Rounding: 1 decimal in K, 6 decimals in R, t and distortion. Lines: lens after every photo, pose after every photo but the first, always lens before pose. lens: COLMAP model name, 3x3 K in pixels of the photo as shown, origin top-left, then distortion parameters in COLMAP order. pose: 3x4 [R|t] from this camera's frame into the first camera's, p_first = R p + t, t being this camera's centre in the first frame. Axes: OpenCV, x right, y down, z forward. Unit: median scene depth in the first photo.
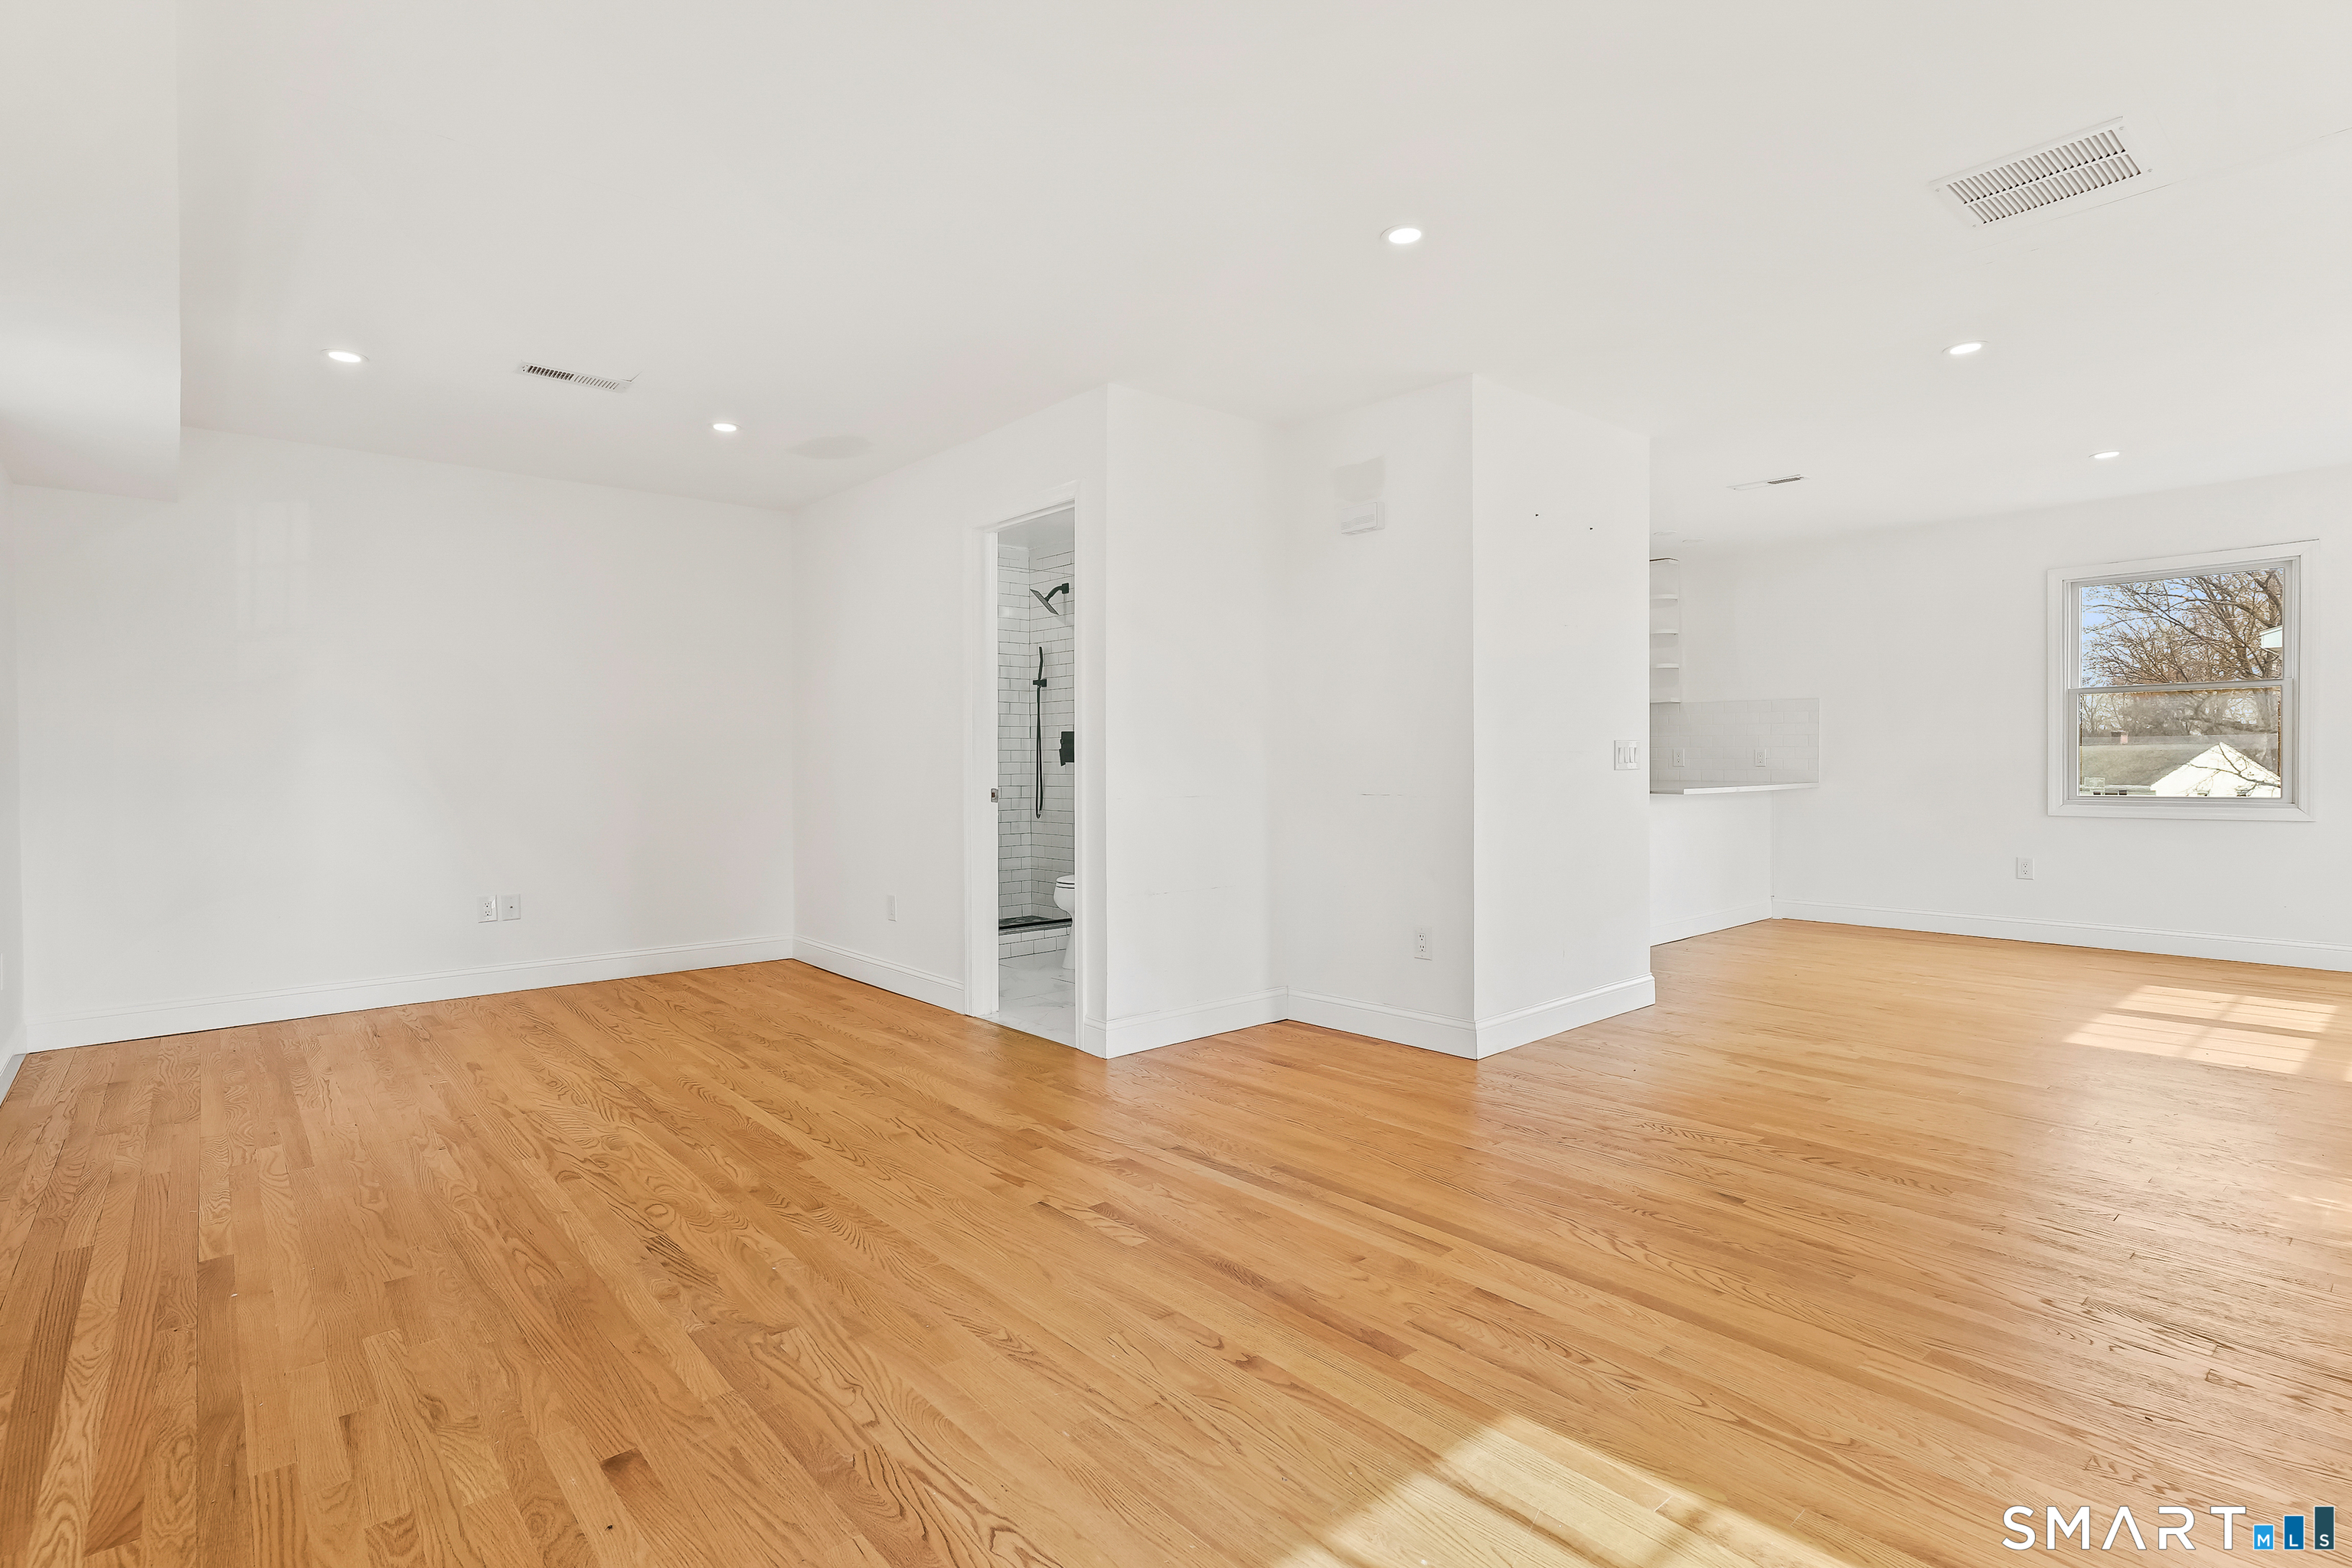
lens RADIAL K [[1144.9, 0, 1169.4], [0, 1144.9, 775.1], [0, 0, 1]] dist [-0.003829, 0.000717]
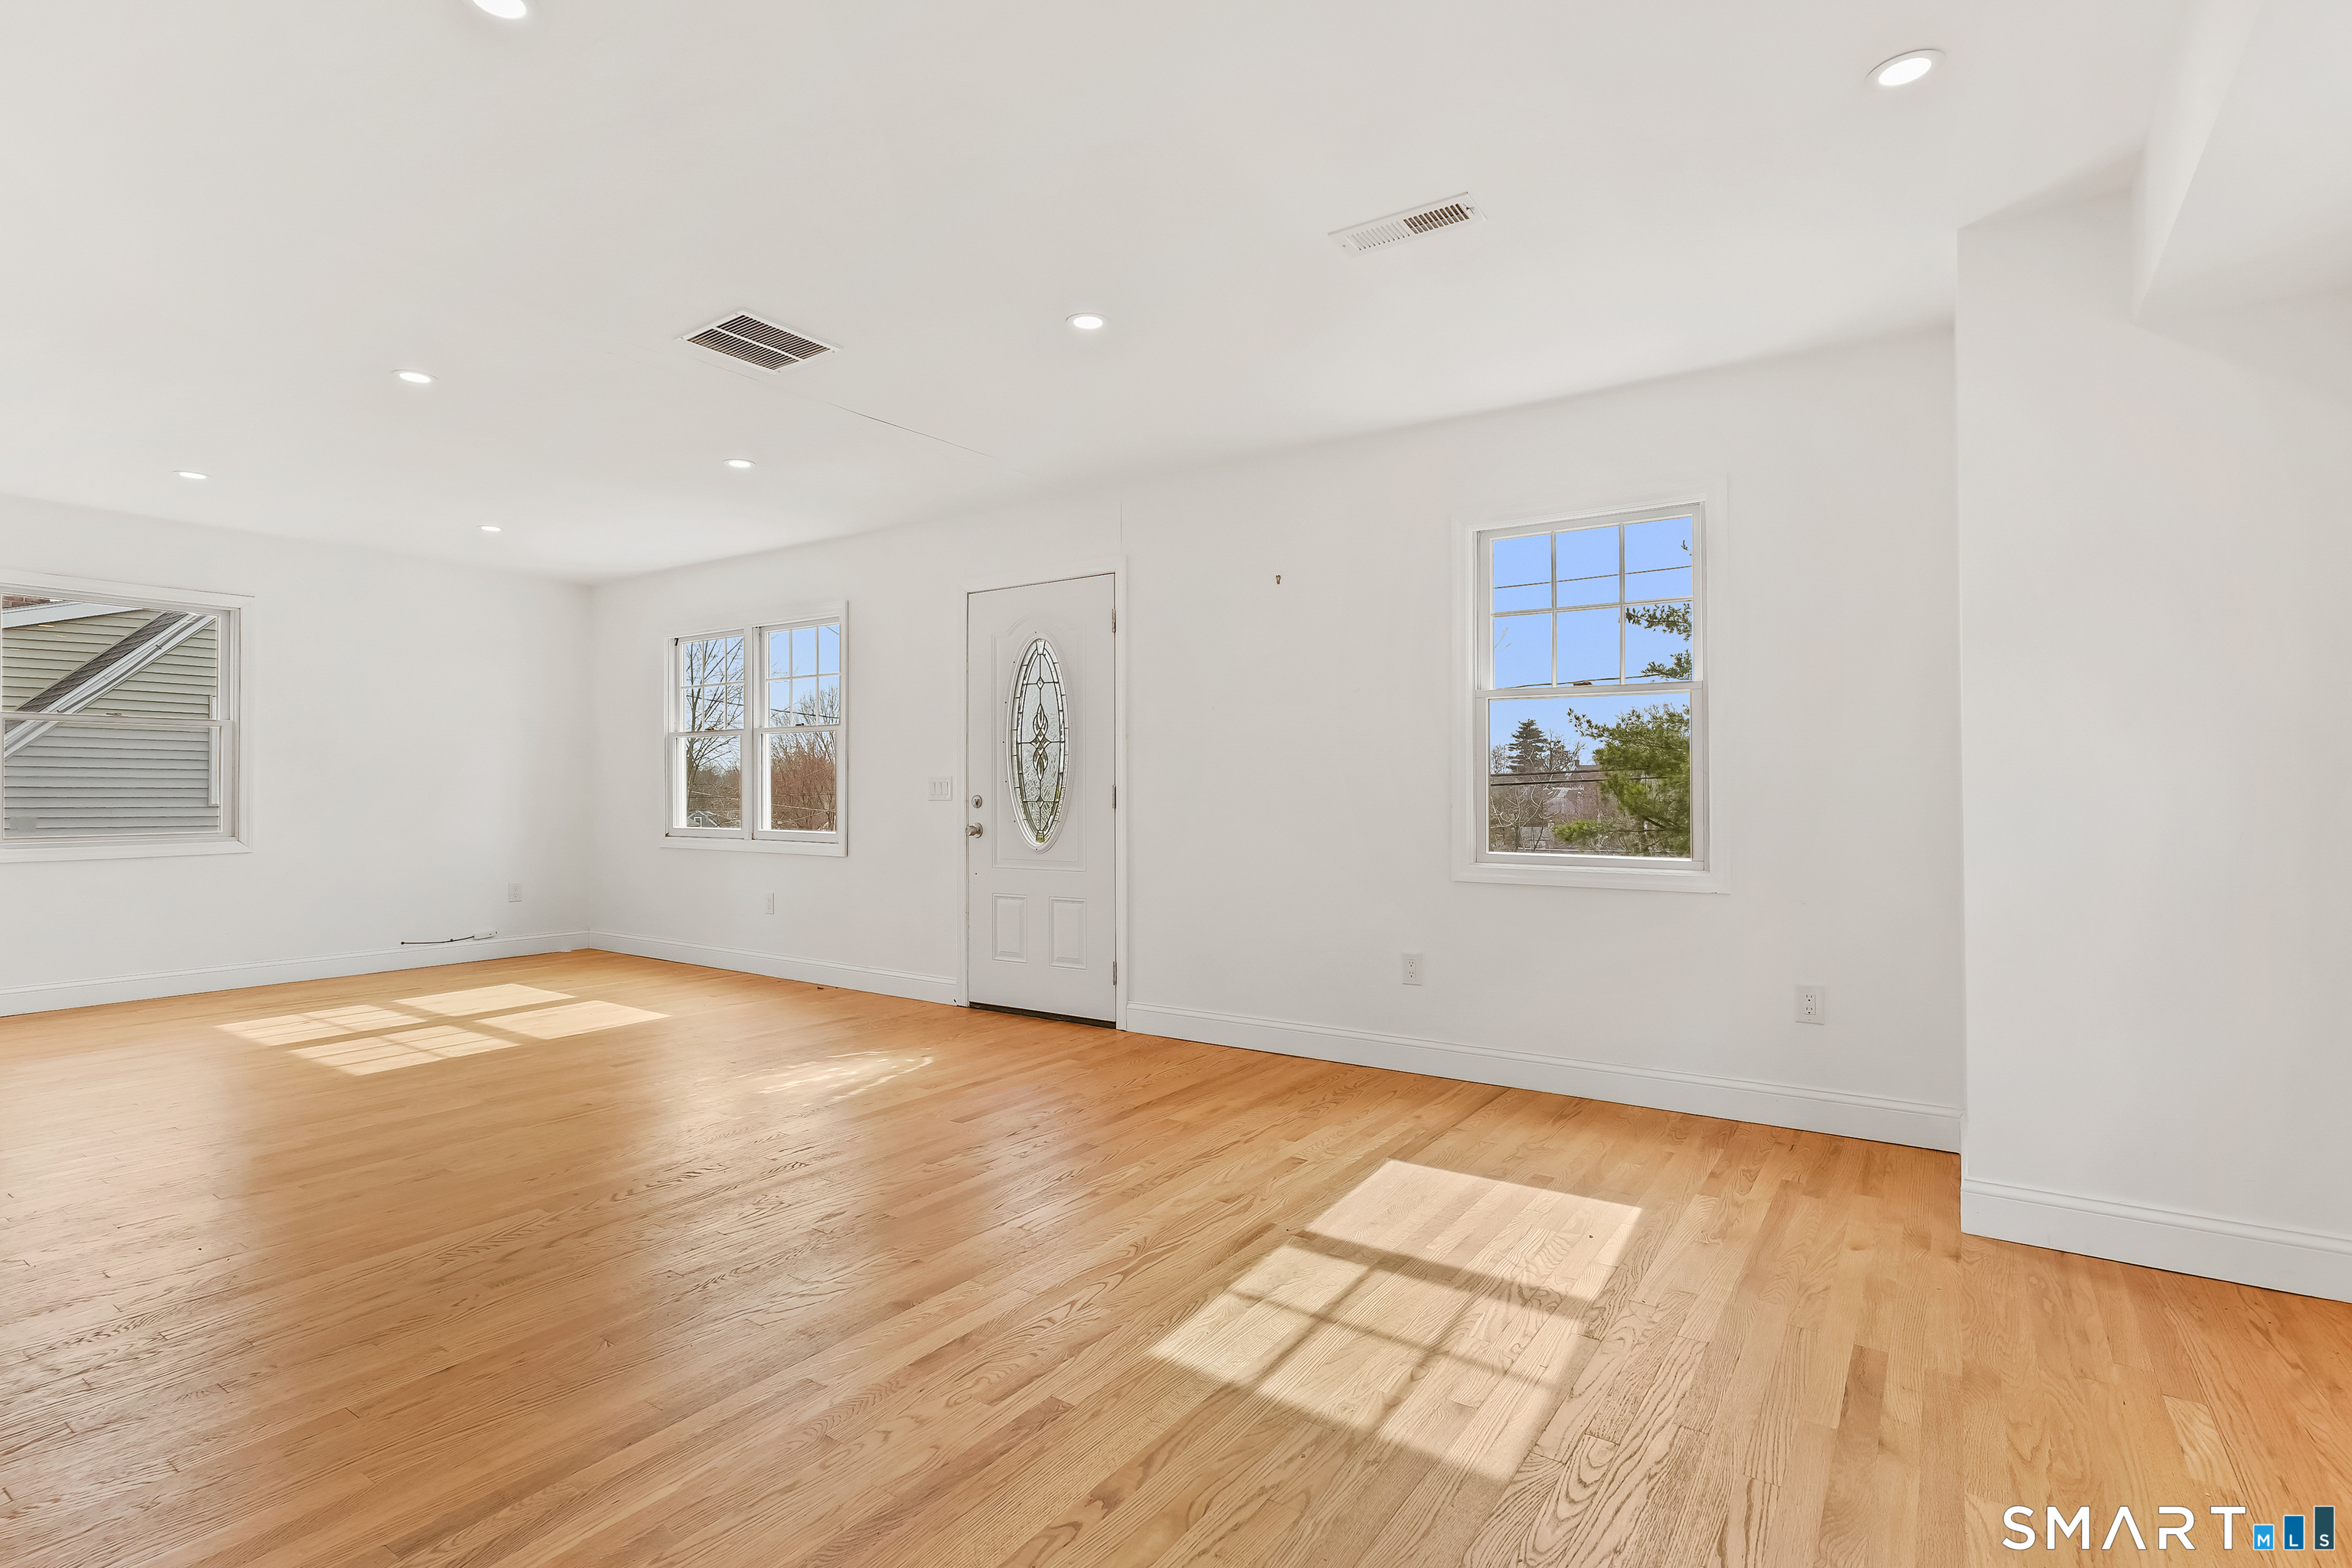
lens RADIAL K [[1144.9, 0, 1164.4], [0, 1144.9, 787.1], [0, 0, 1]] dist [-0.003829, 0.000717]
pose [[-0.253132, 0.009157, 0.967388, -0.752585], [0.013102, 0.999896, -0.006036, -0.012055], [-0.967343, 0.011147, -0.253225, 1.137932]]
